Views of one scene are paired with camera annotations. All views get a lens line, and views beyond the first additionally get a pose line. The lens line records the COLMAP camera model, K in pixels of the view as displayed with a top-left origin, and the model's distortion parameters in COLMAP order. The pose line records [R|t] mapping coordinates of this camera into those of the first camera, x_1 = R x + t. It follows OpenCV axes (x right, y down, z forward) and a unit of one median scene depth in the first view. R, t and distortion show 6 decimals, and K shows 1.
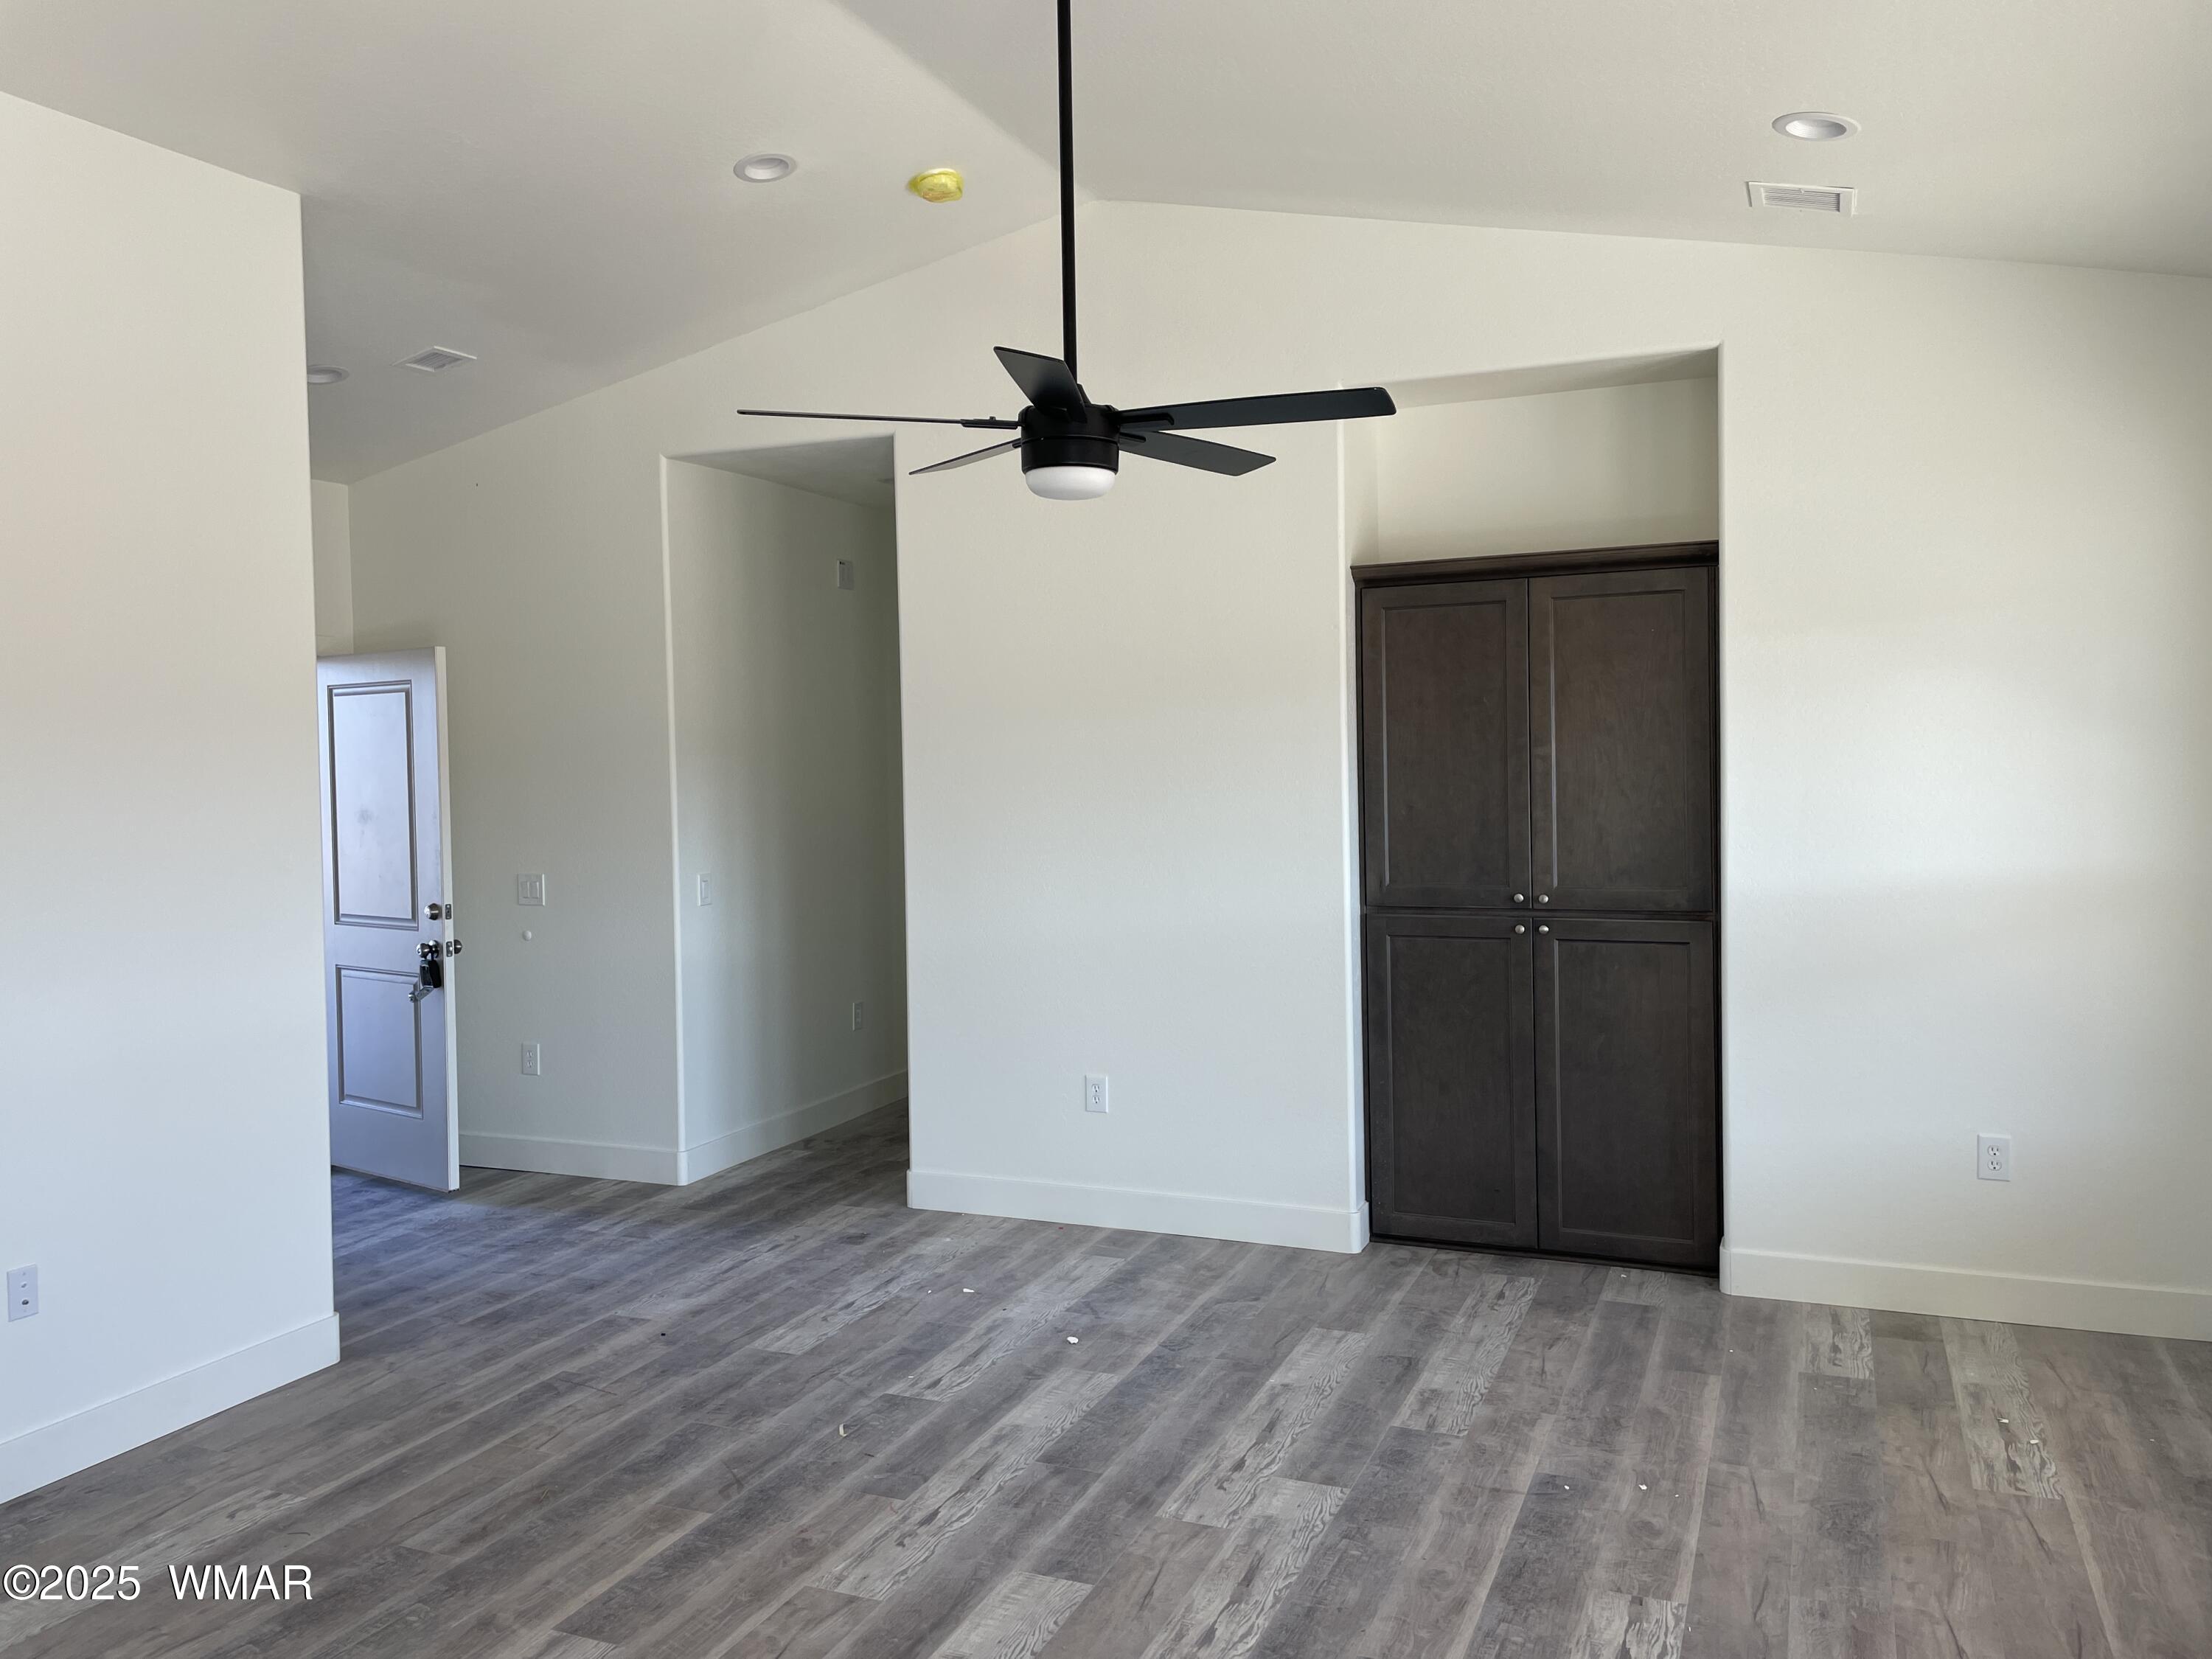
lens RADIAL K [[1660.2, 0, 1105.2], [0, 1660.2, 826.5], [0, 0, 1]] dist [0.061952, -0.028611]
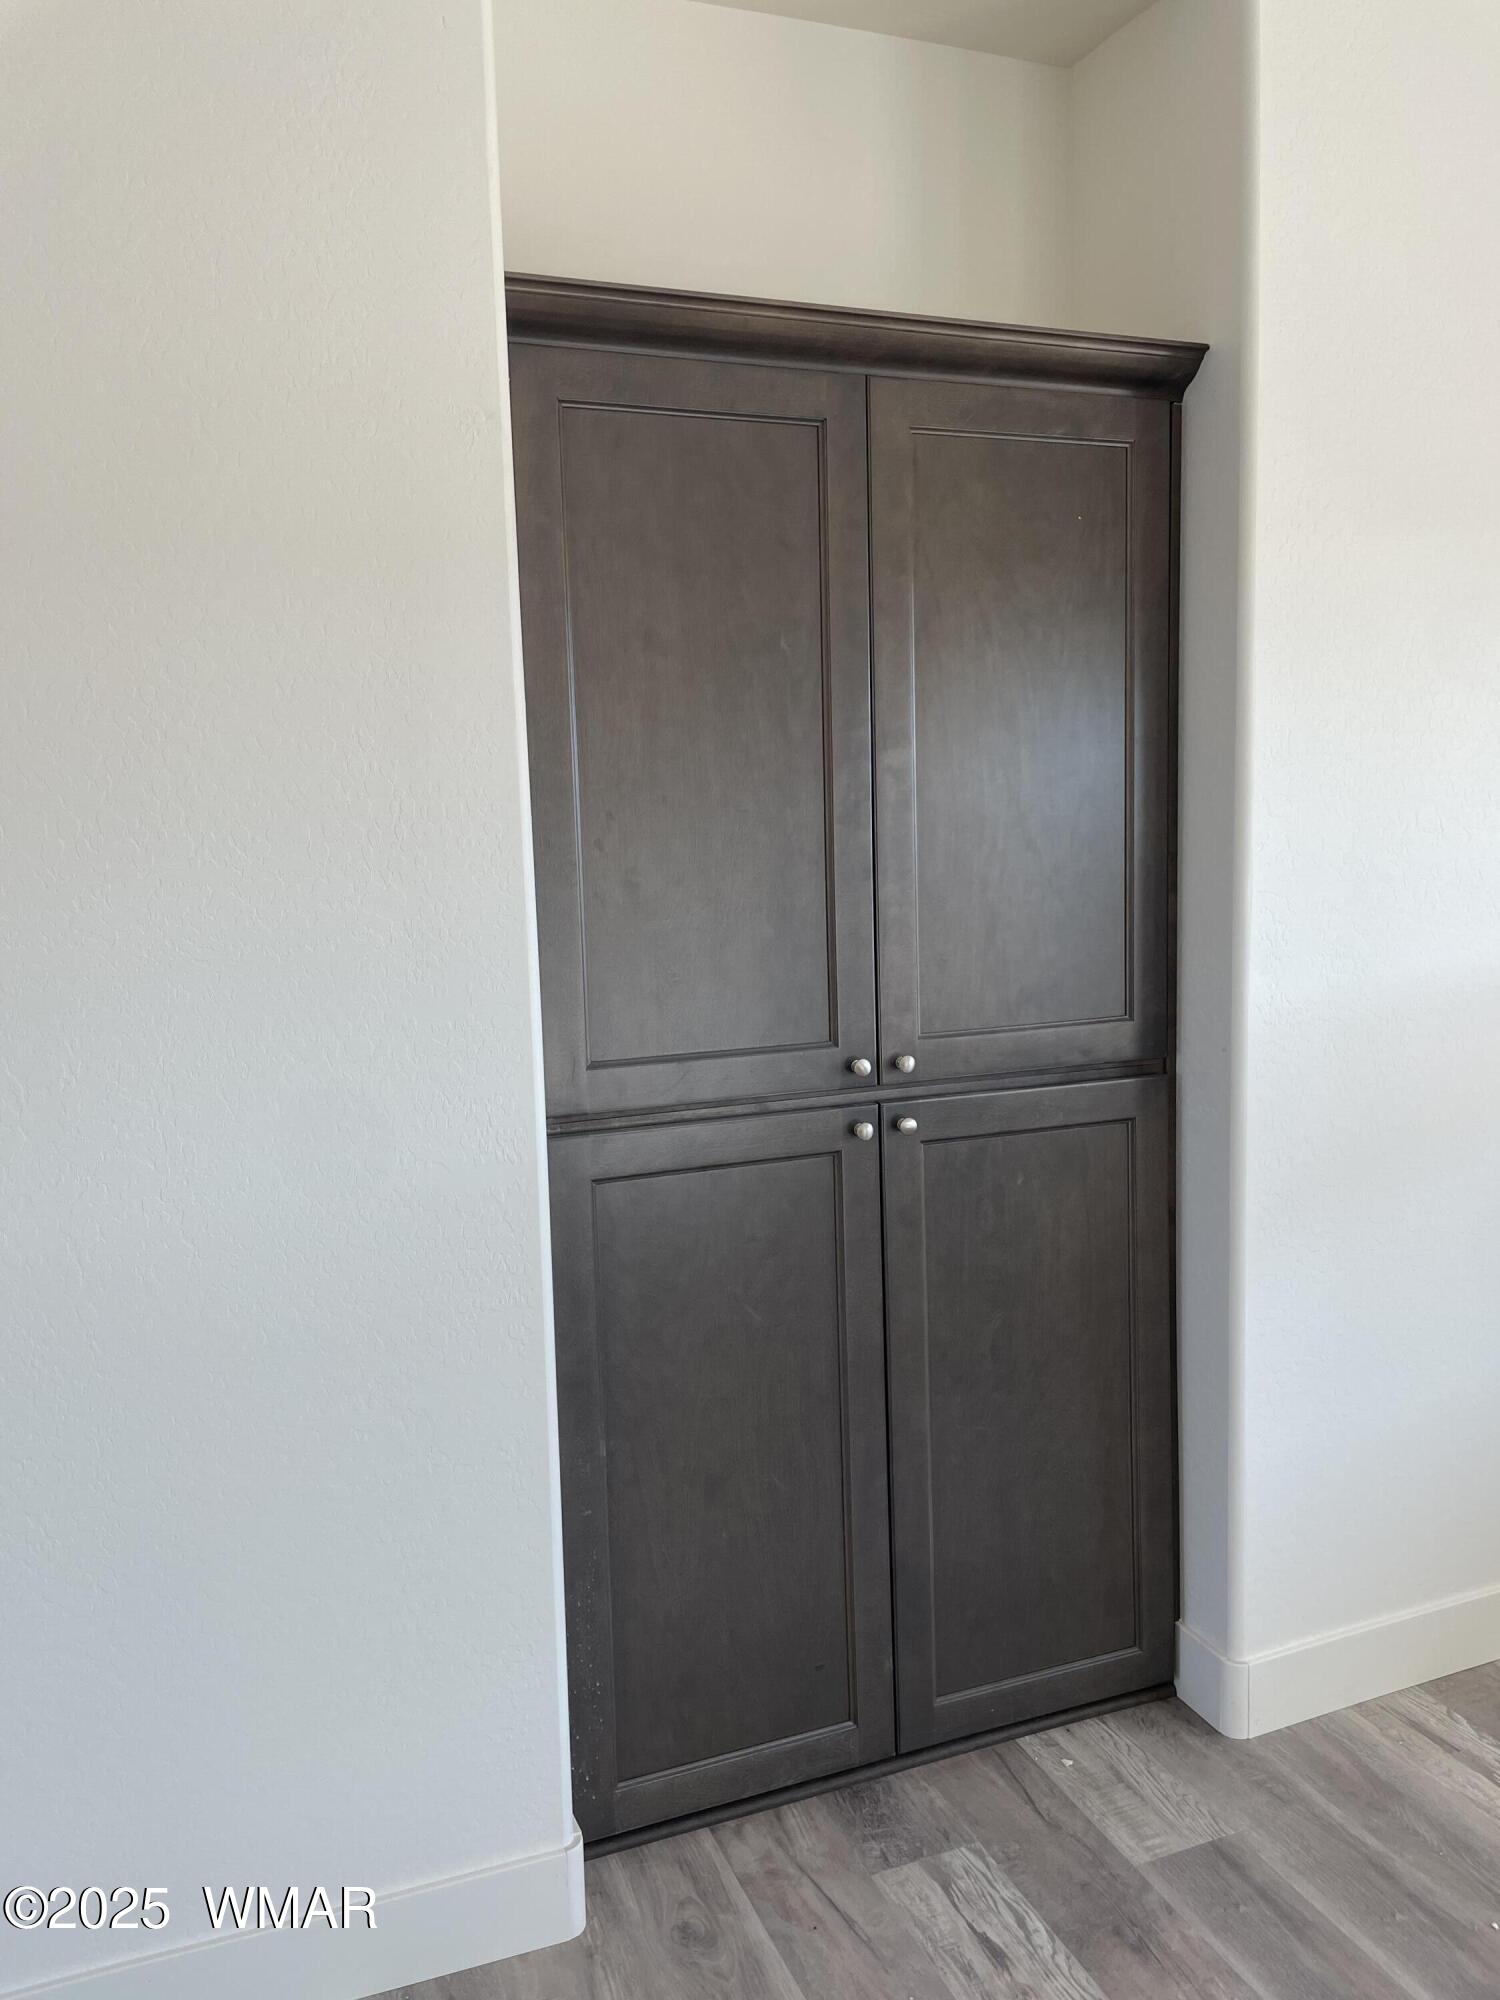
lens RADIAL K [[1501.1, 0, 759.3], [0, 1501.1, 1001.1], [0, 0, 1]] dist [0.061952, -0.028611]
pose [[0.698934, -0.080919, 0.710594, -0.078727], [0.037895, 0.996373, 0.076189, -0.010056], [-0.714182, -0.026323, 0.699465, 0.727902]]
